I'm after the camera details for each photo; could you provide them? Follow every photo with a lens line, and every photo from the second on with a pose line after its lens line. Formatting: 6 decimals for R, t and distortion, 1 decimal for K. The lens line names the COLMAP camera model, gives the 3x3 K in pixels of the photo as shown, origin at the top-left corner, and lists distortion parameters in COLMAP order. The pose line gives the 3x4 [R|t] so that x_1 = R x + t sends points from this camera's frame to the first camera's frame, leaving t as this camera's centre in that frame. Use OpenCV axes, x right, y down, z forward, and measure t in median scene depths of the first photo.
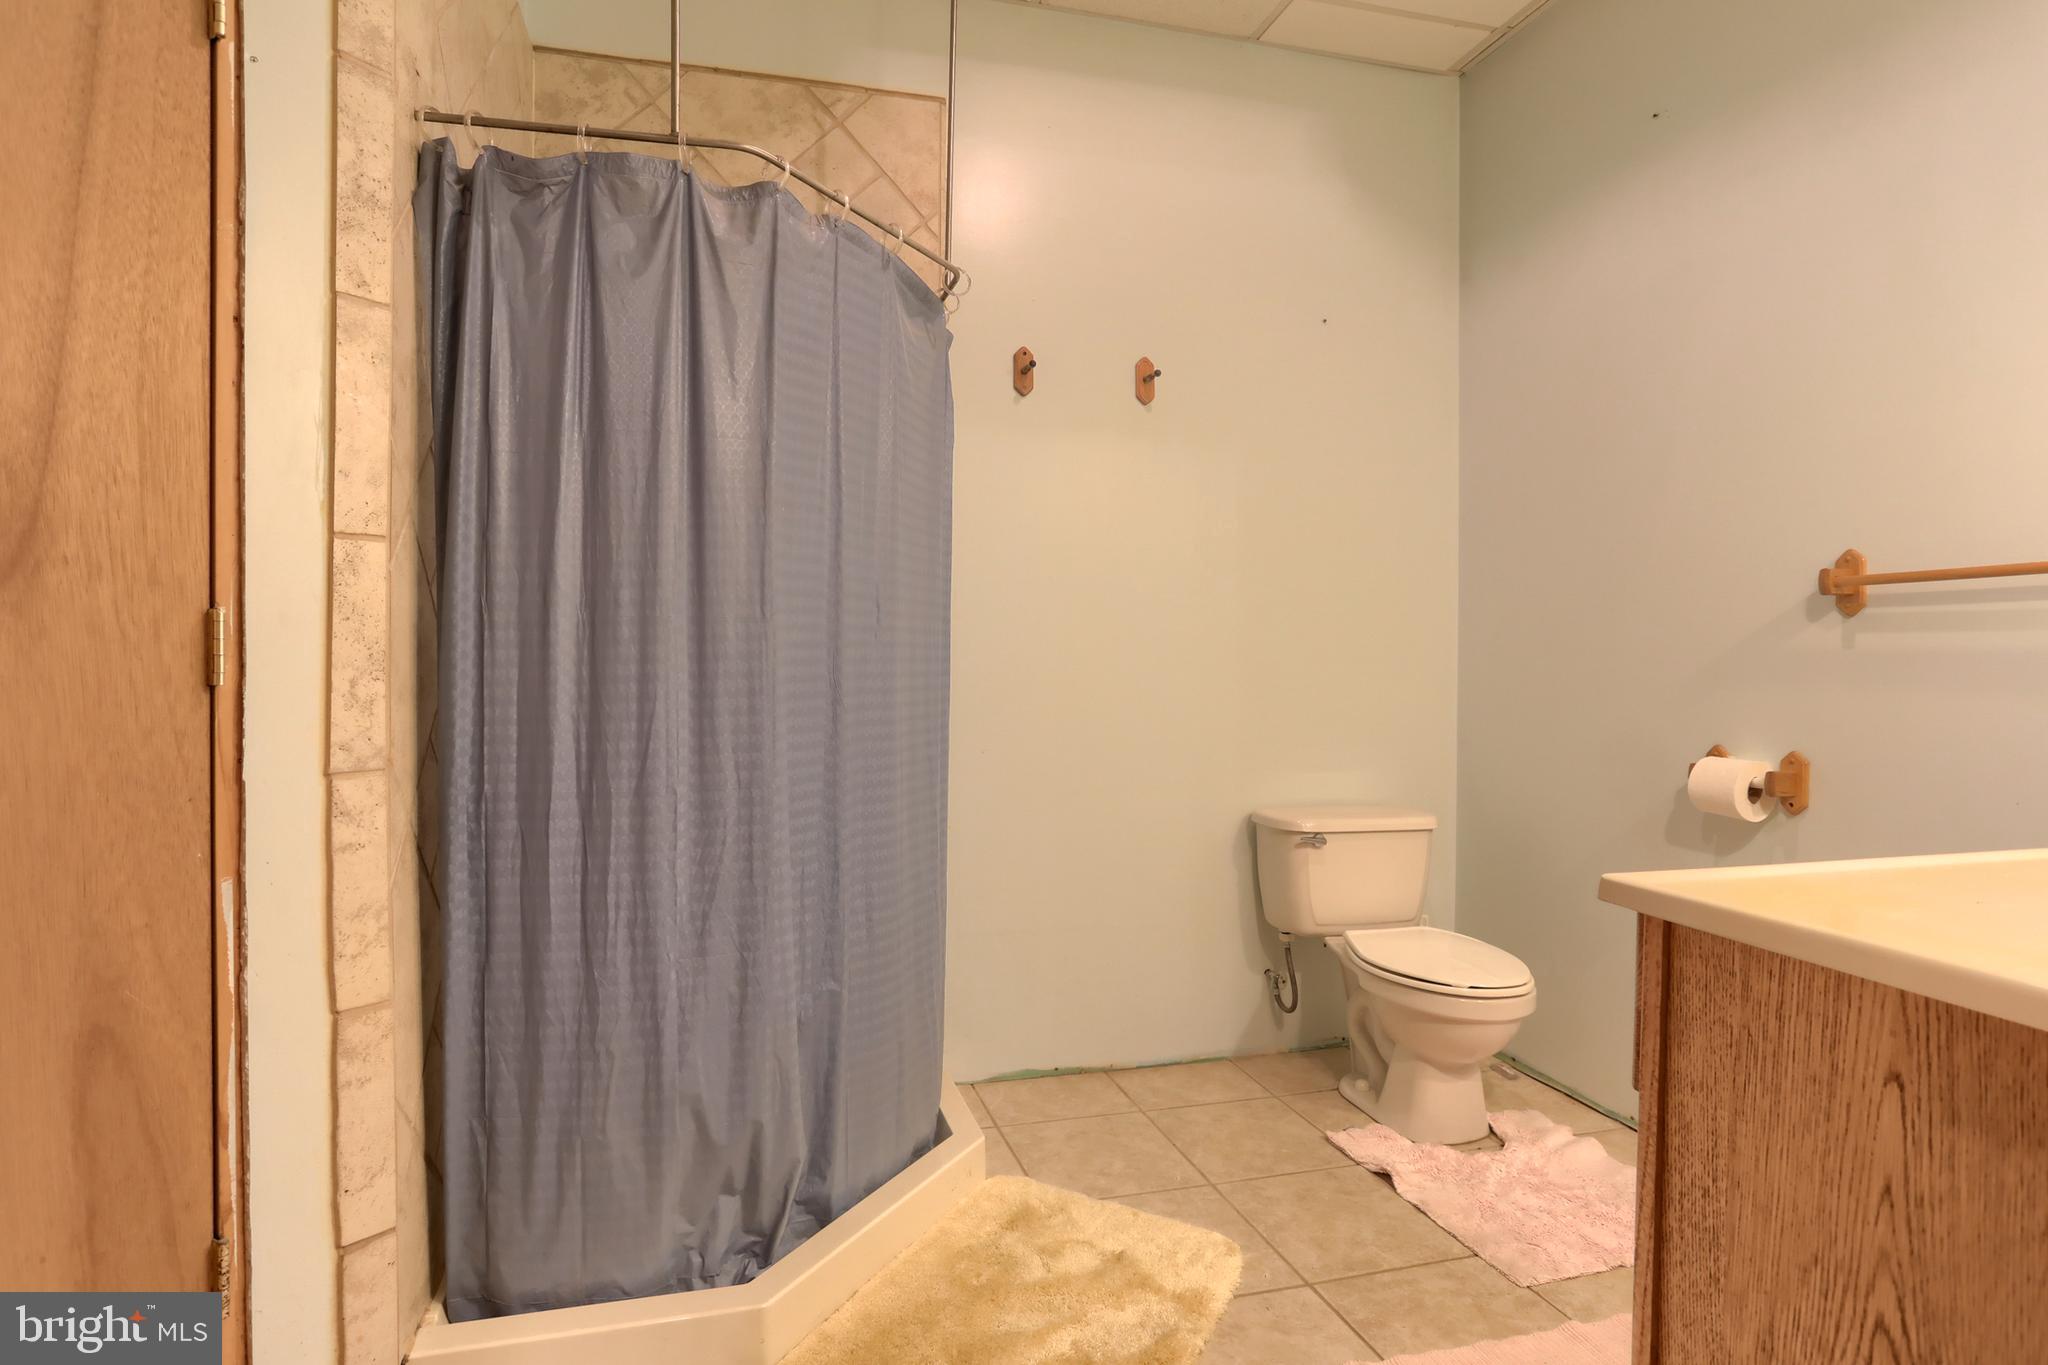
lens RADIAL K [[1034.6, 0, 977.2], [0, 1034.6, 661.5], [0, 0, 1]] dist [-0.066638, 0.039004]
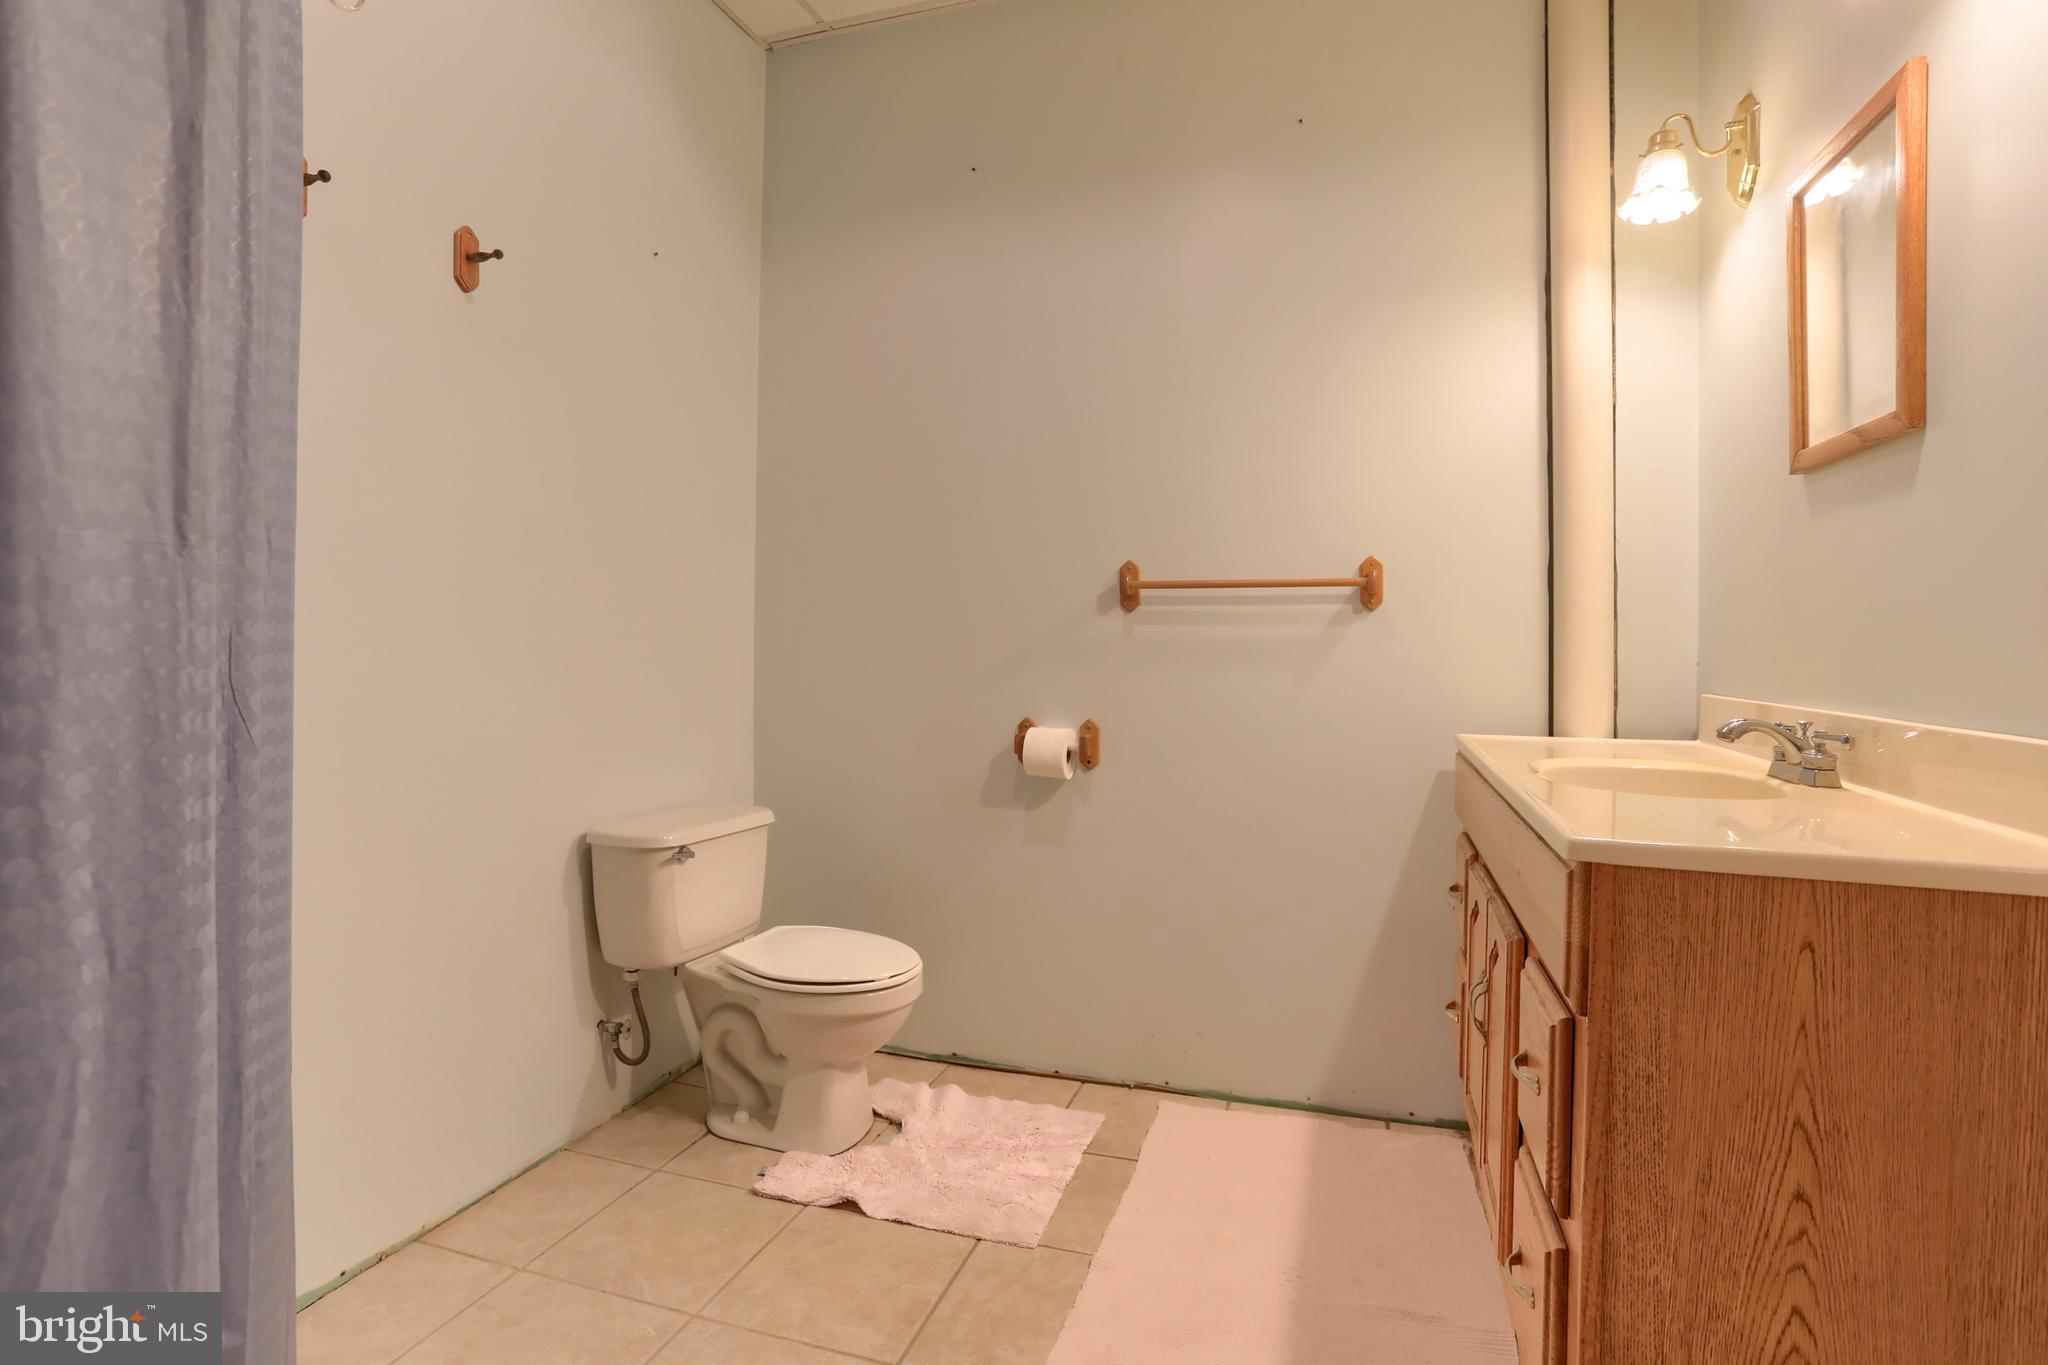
lens RADIAL K [[1012.2, 0, 1009.7], [0, 1012.2, 642.2], [0, 0, 1]] dist [-0.068476, 0.043423]
pose [[0.537754, 0.002046, 0.843100, -0.332860], [-0.002237, 0.999997, -0.001000, -0.004554], [-0.843099, -0.001348, 0.537757, 0.459446]]
